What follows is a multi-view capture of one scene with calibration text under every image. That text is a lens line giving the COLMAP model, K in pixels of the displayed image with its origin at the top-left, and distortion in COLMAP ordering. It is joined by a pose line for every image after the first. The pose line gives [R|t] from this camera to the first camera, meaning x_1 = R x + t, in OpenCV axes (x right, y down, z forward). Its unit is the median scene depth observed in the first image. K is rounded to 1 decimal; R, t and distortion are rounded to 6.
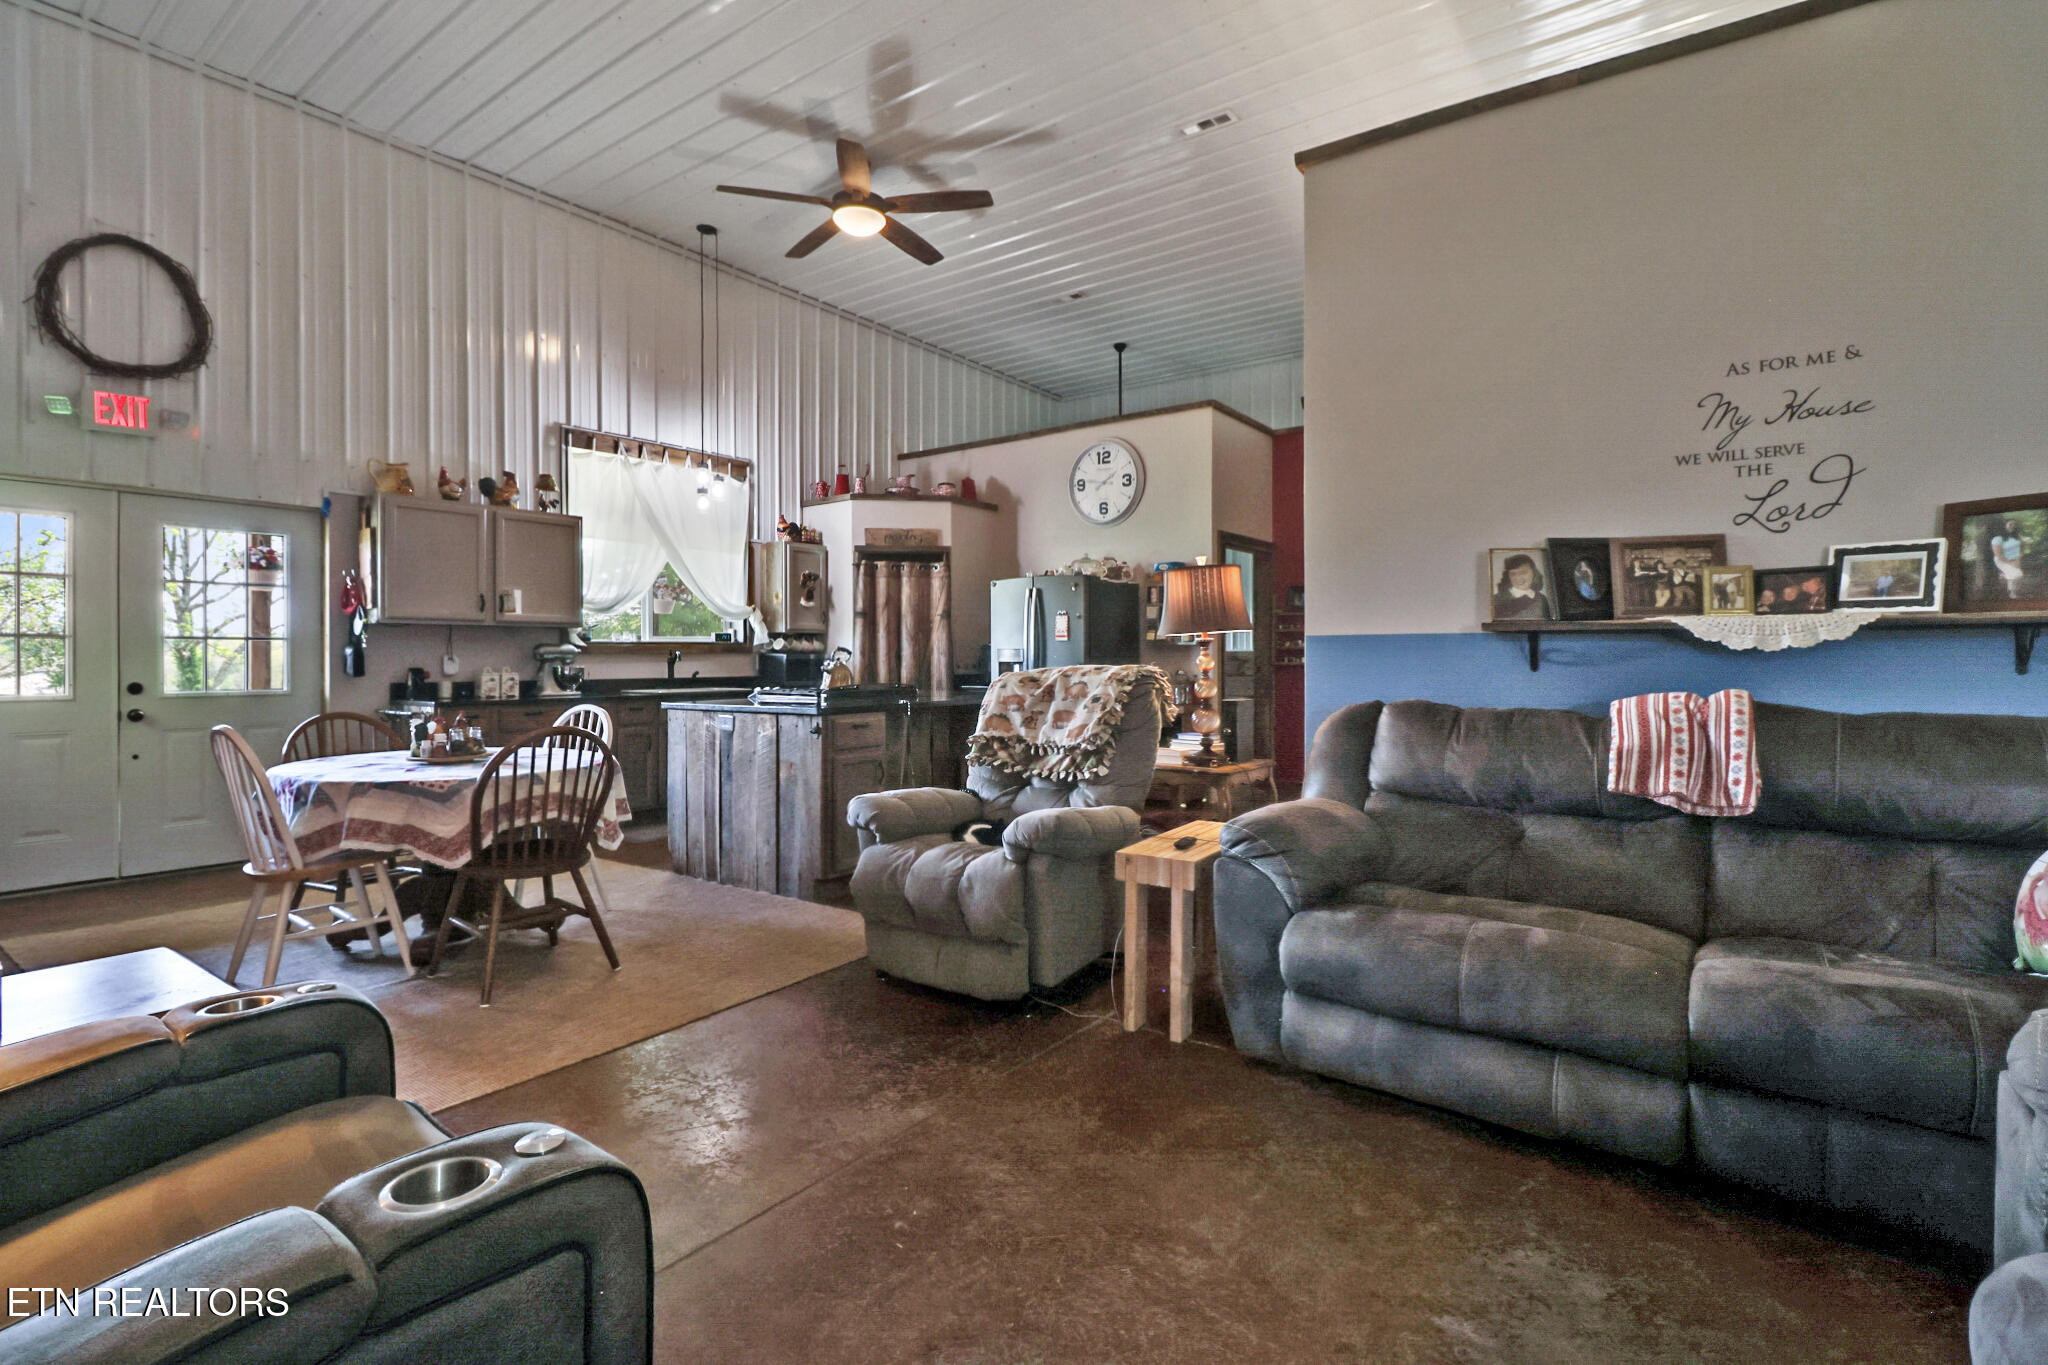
lens RADIAL K [[957.6, 0, 1026.0], [0, 957.6, 651.8], [0, 0, 1]] dist [-0.013829, -0.006995]
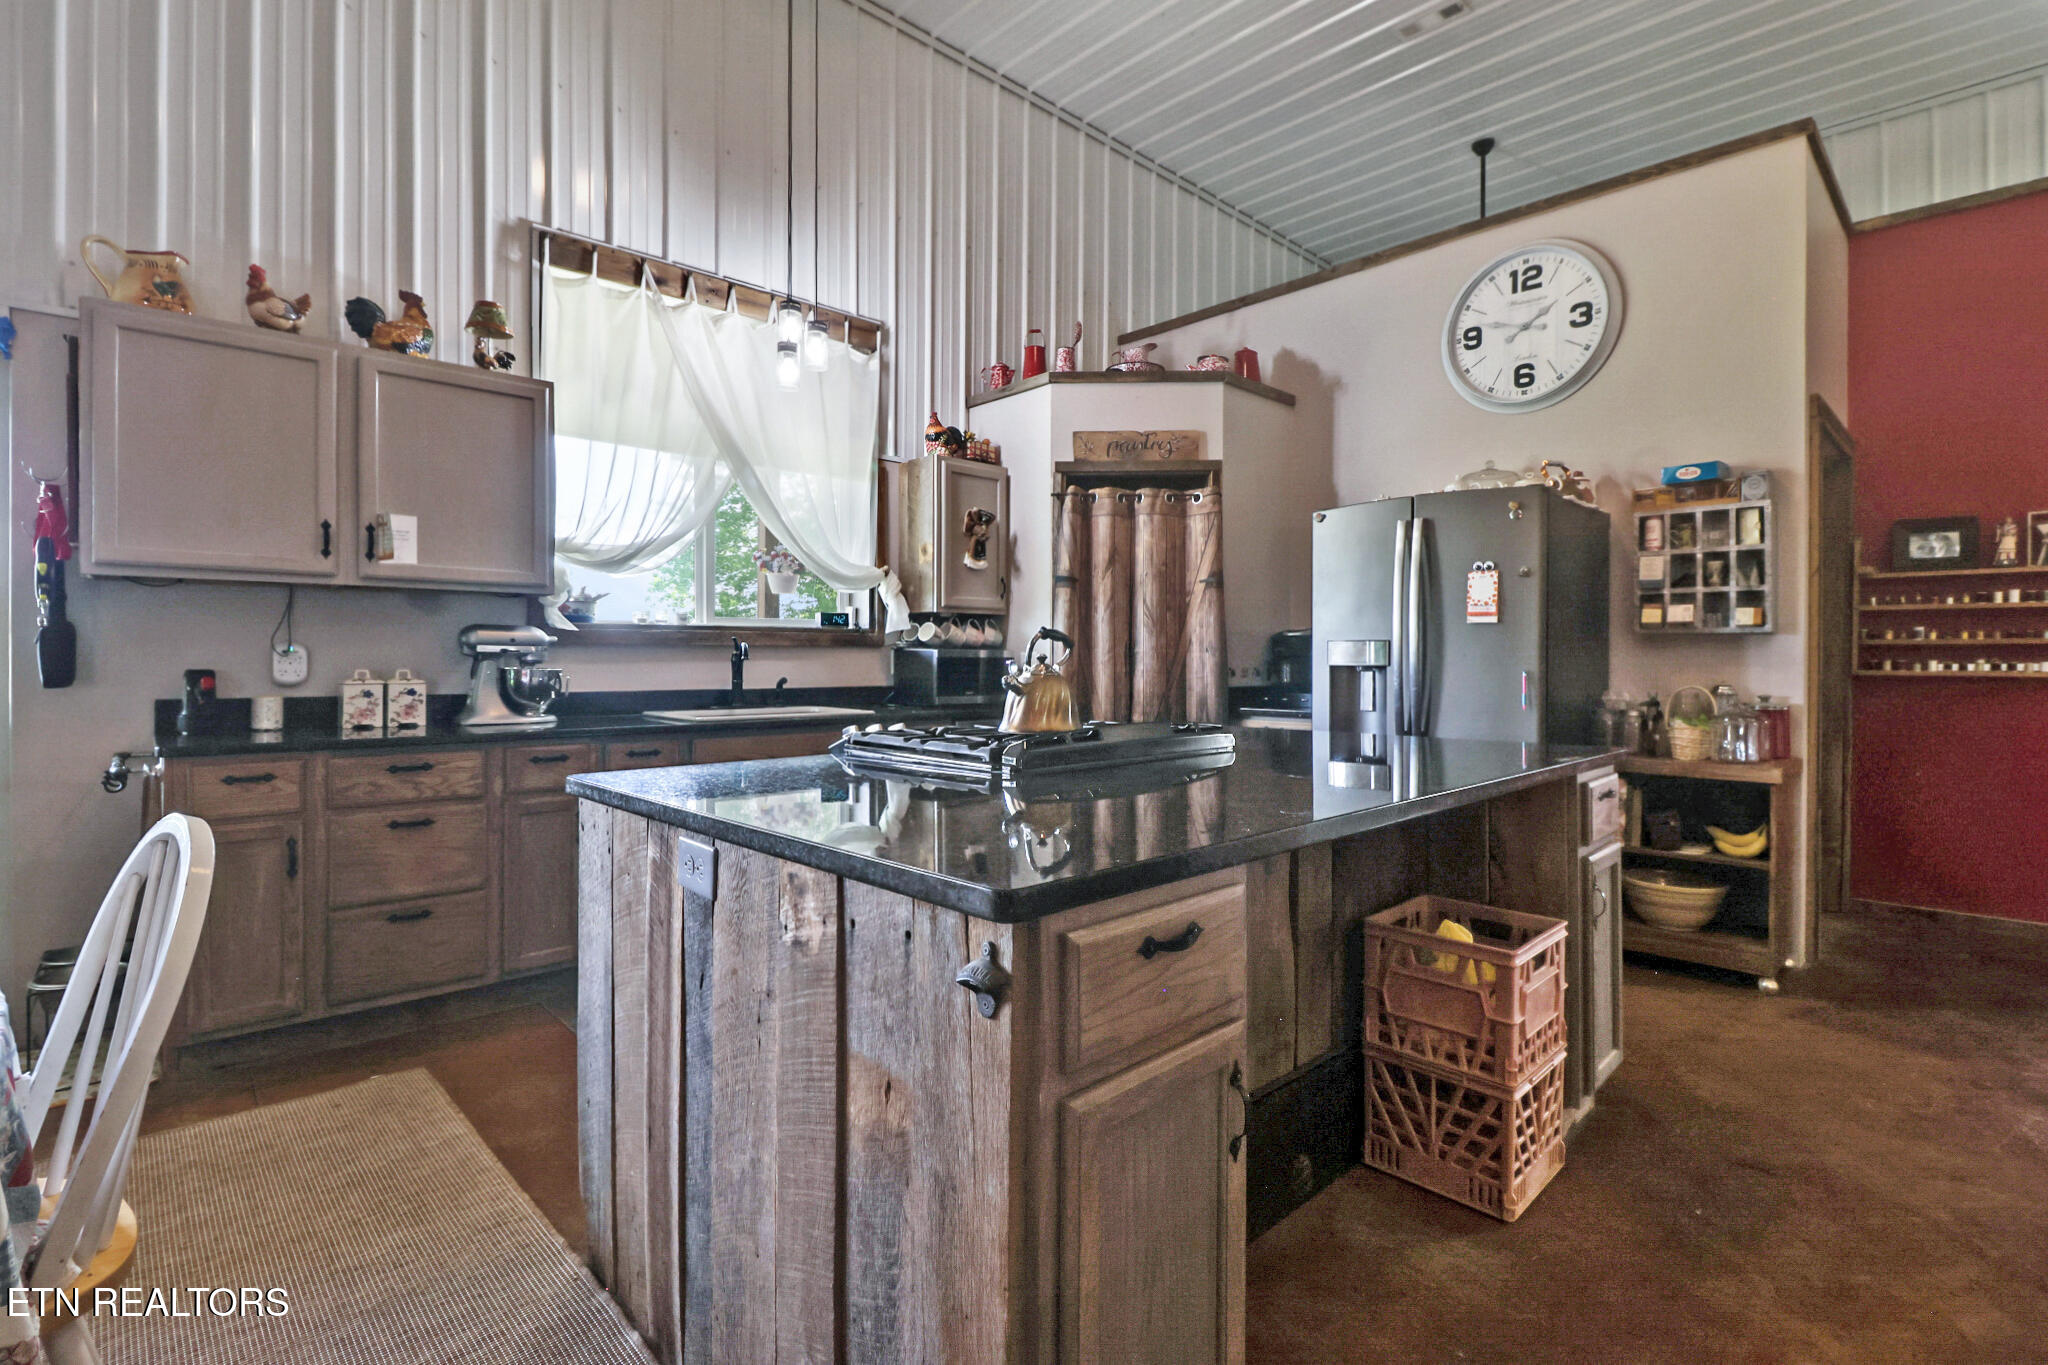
lens RADIAL K [[957.6, 0, 1025.6], [0, 957.6, 675.6], [0, 0, 1]] dist [-0.013829, -0.006995]
pose [[0.984225, 0.010631, -0.176599, -0.098032], [-0.006171, 0.999648, 0.025788, 0.003416], [0.176811, -0.024291, 0.983945, 0.446539]]
